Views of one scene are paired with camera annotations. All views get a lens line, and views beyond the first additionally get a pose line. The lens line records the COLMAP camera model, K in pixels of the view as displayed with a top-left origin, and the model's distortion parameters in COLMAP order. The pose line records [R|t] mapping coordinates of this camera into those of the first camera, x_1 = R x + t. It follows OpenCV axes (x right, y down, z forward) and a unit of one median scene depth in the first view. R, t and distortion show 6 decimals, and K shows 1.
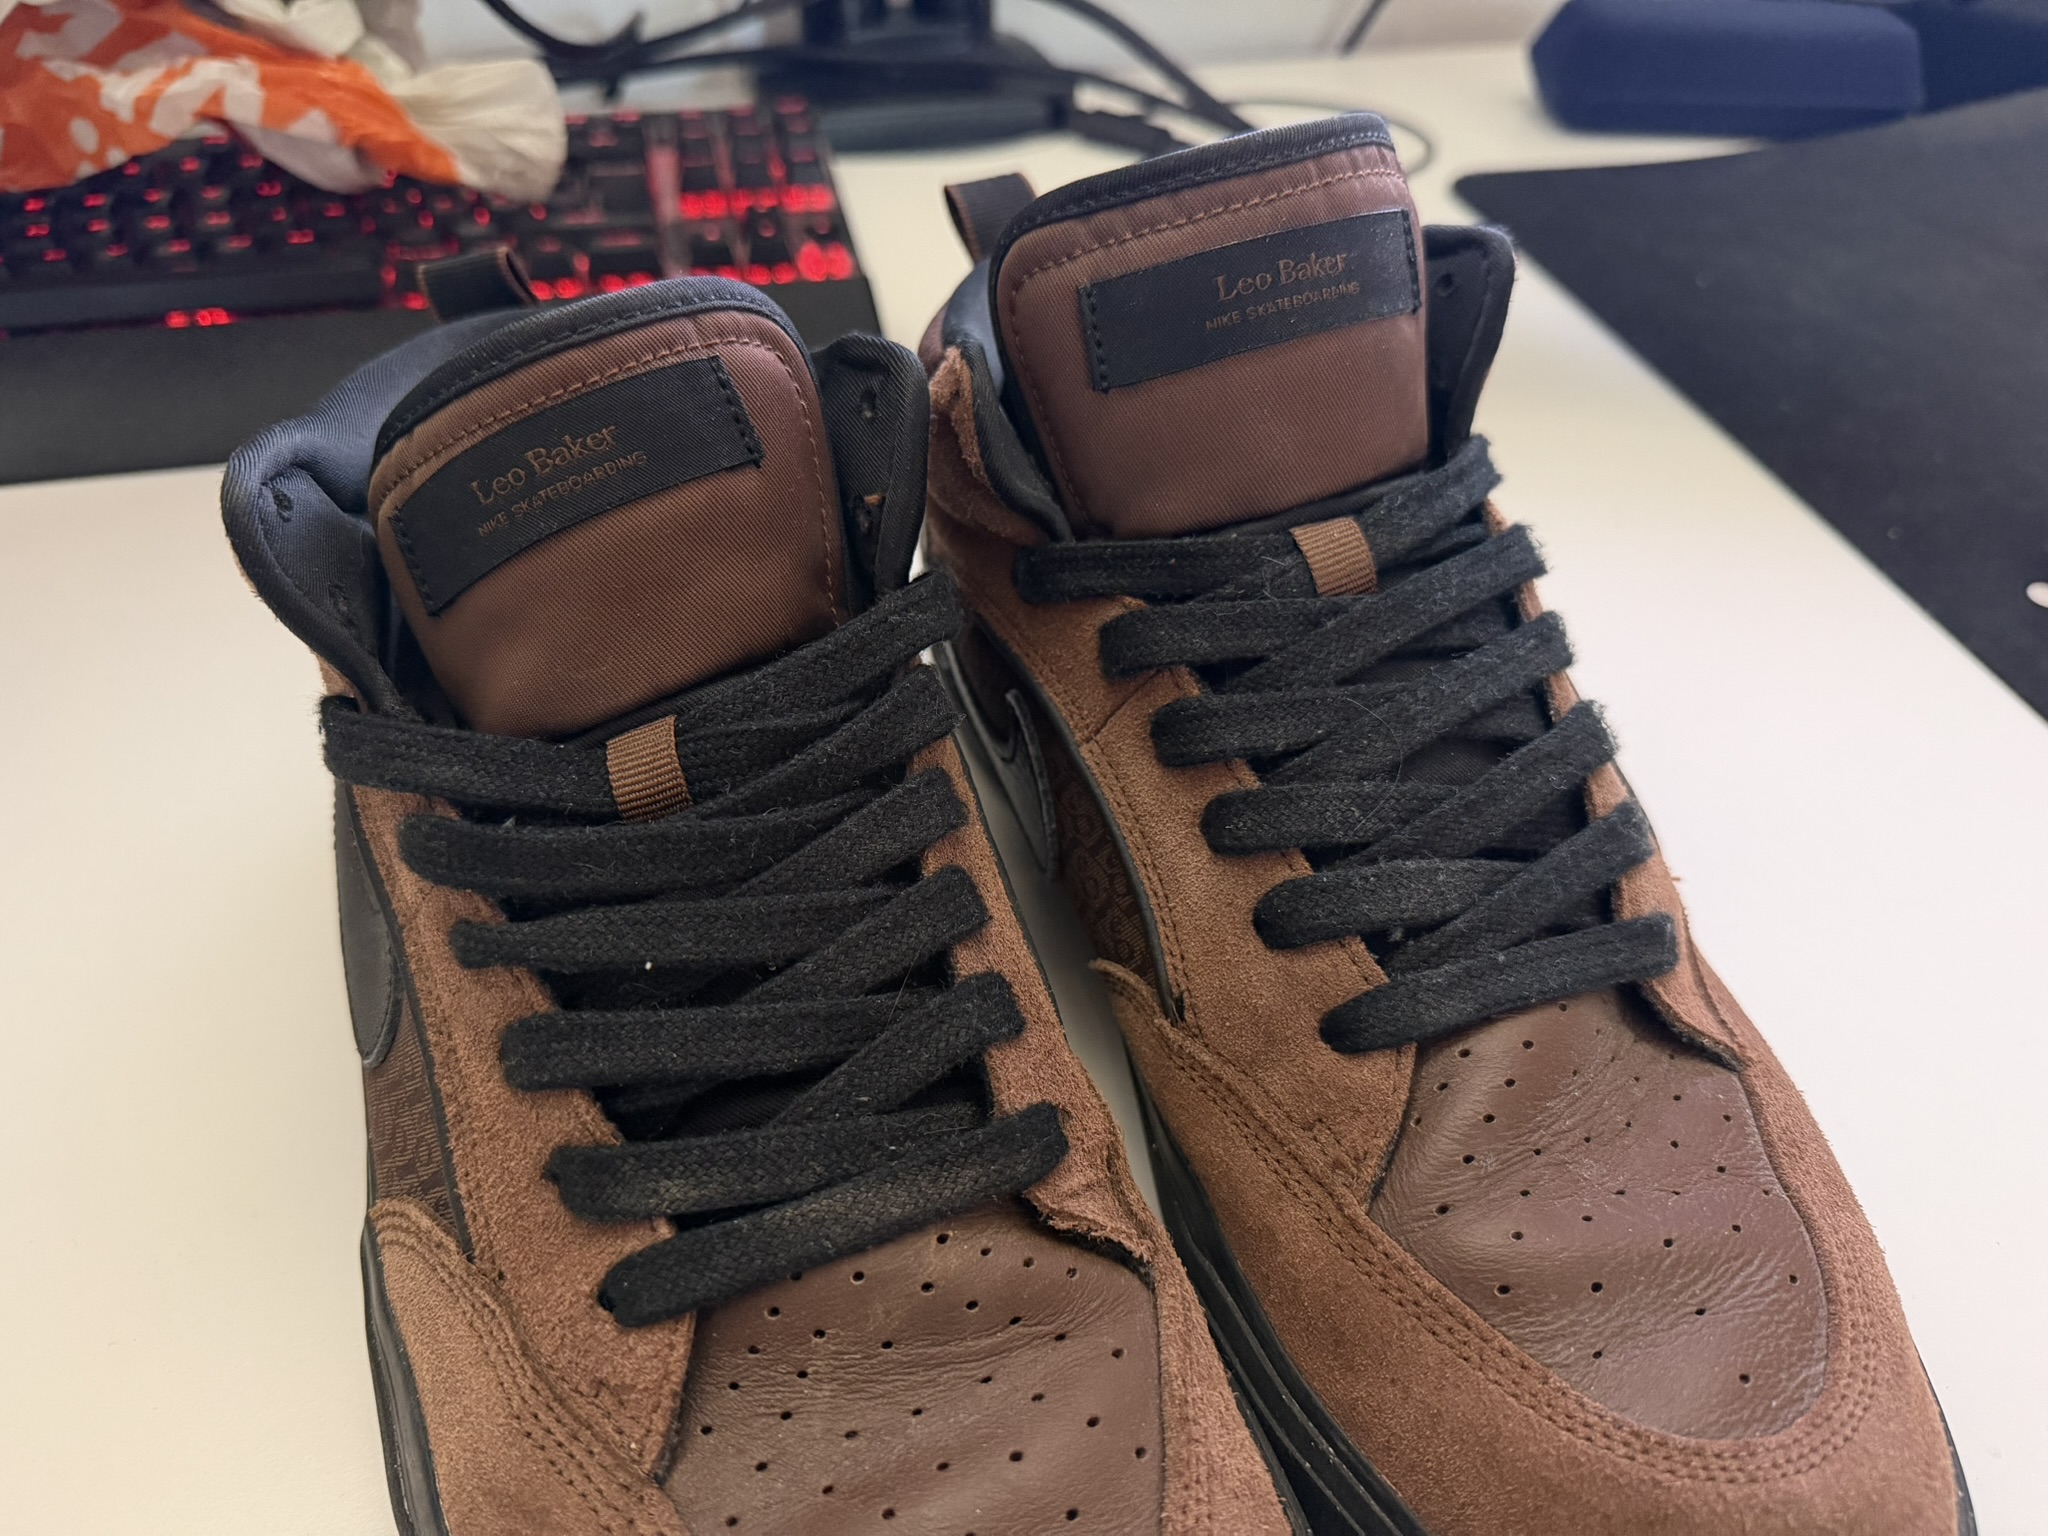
lens RADIAL K [[1308.3, 0, 1024.0], [0, 1308.3, 768.0], [0, 0, 1]] dist [0.000312, 0.000242]
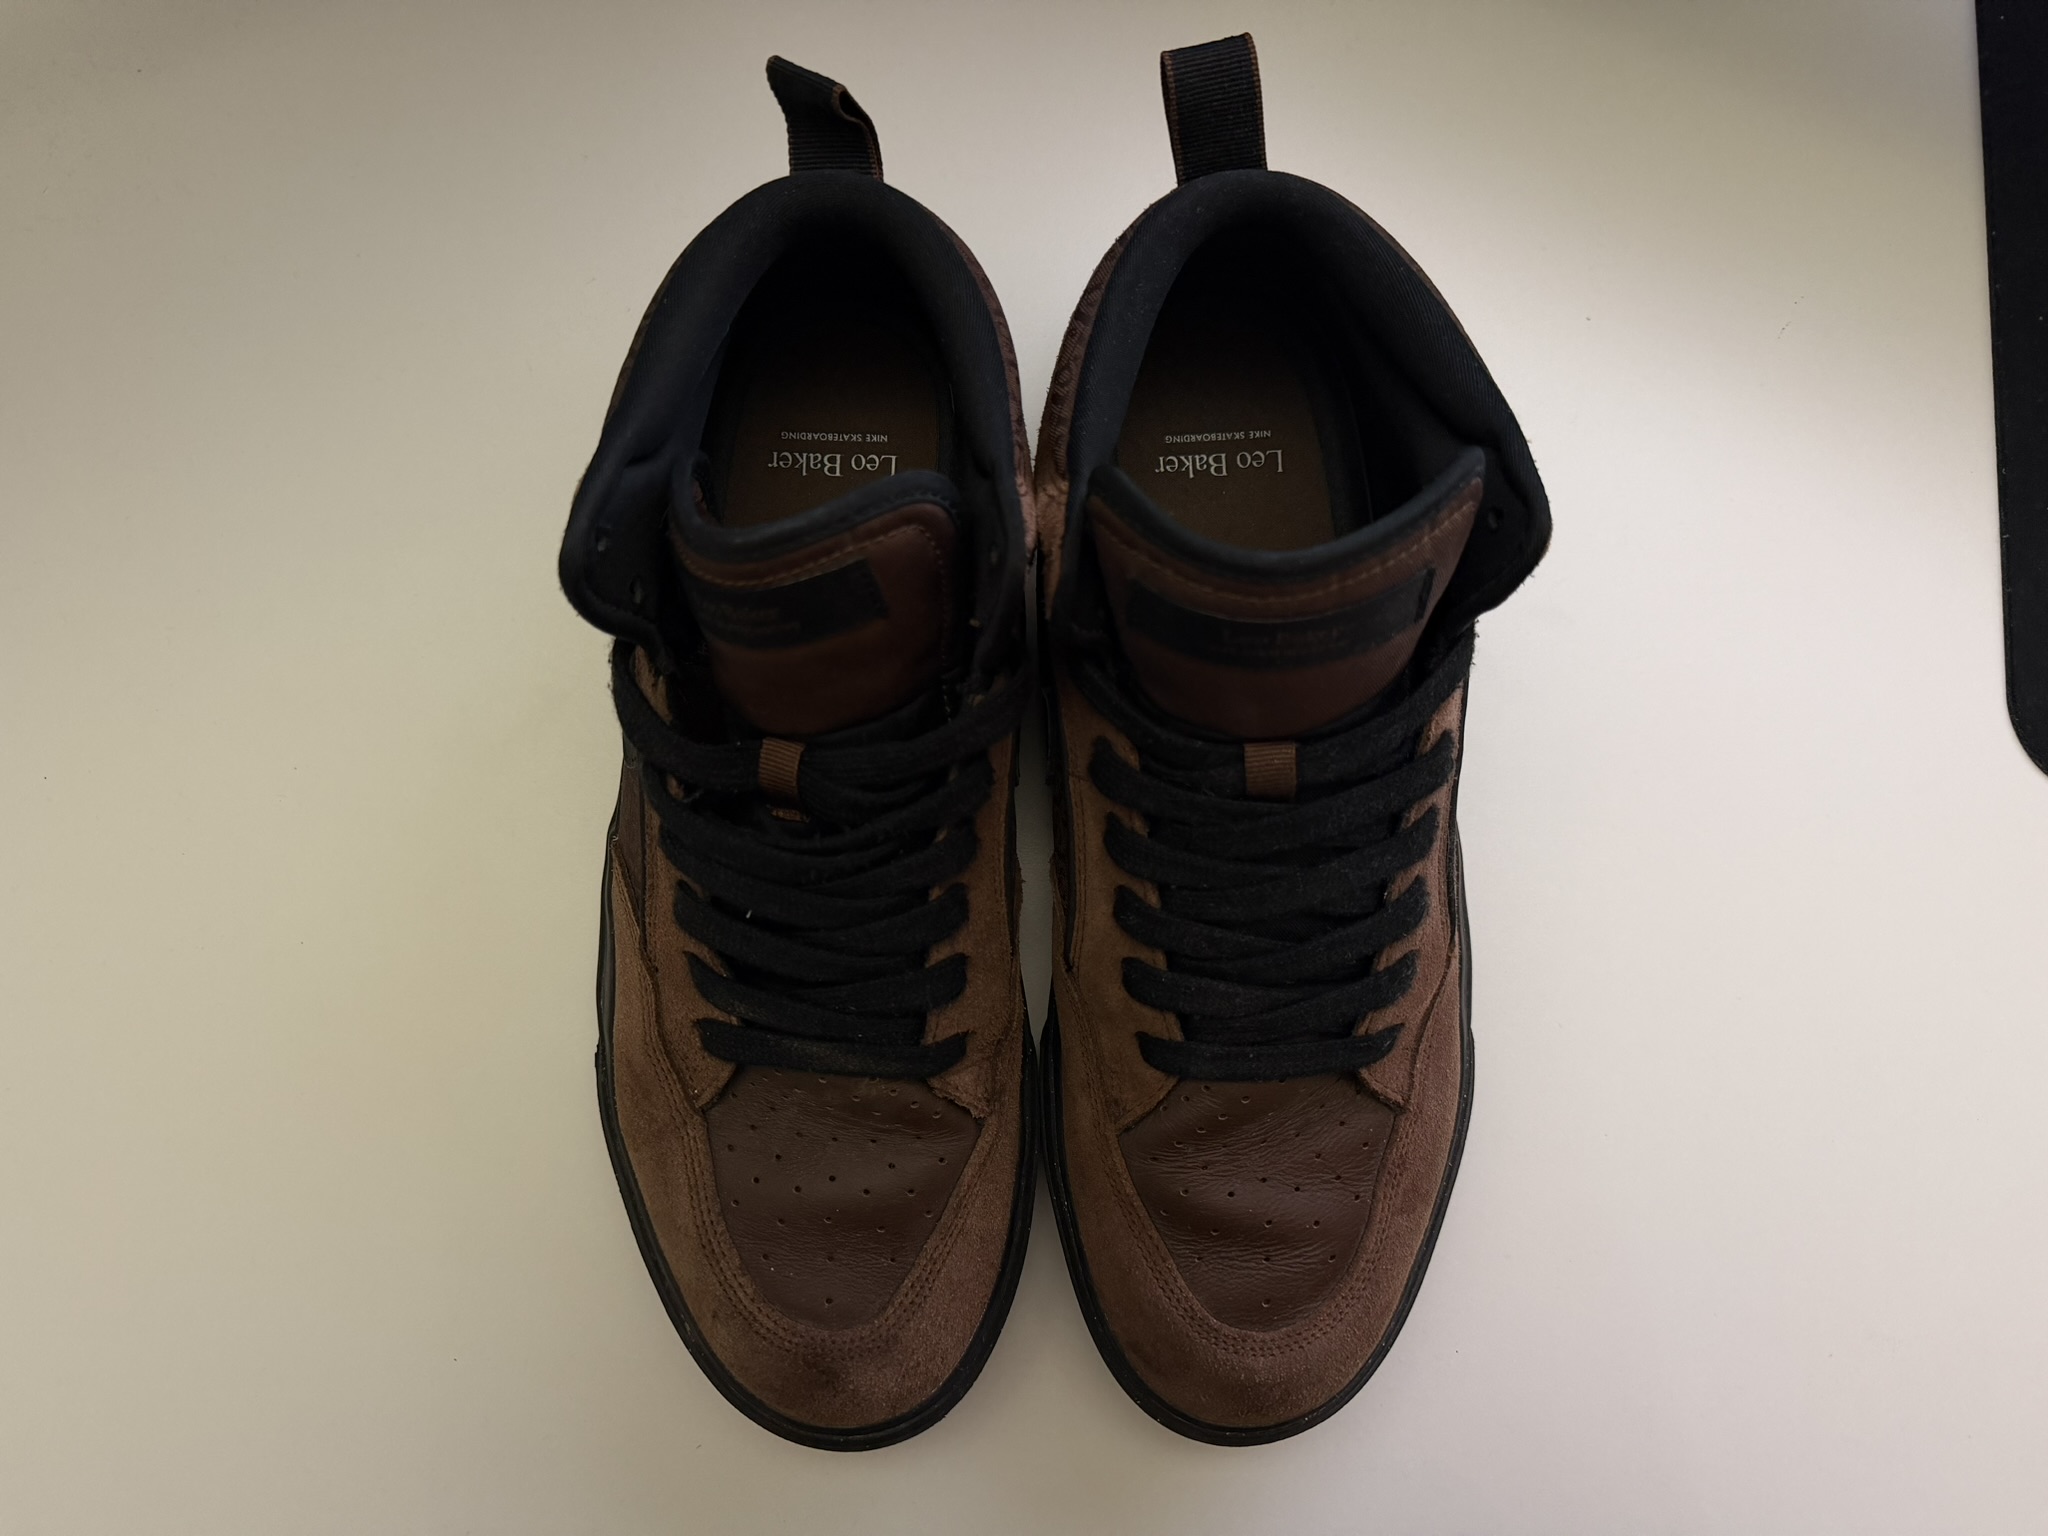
lens RADIAL K [[1308.3, 0, 1024.0], [0, 1308.3, 768.0], [0, 0, 1]] dist [0.000312, 0.000242]
pose [[0.936107, 0.349927, -0.035430, 0.038014], [-0.295765, 0.837701, 0.459107, -0.812259], [0.190334, -0.419294, 0.887674, -0.337217]]
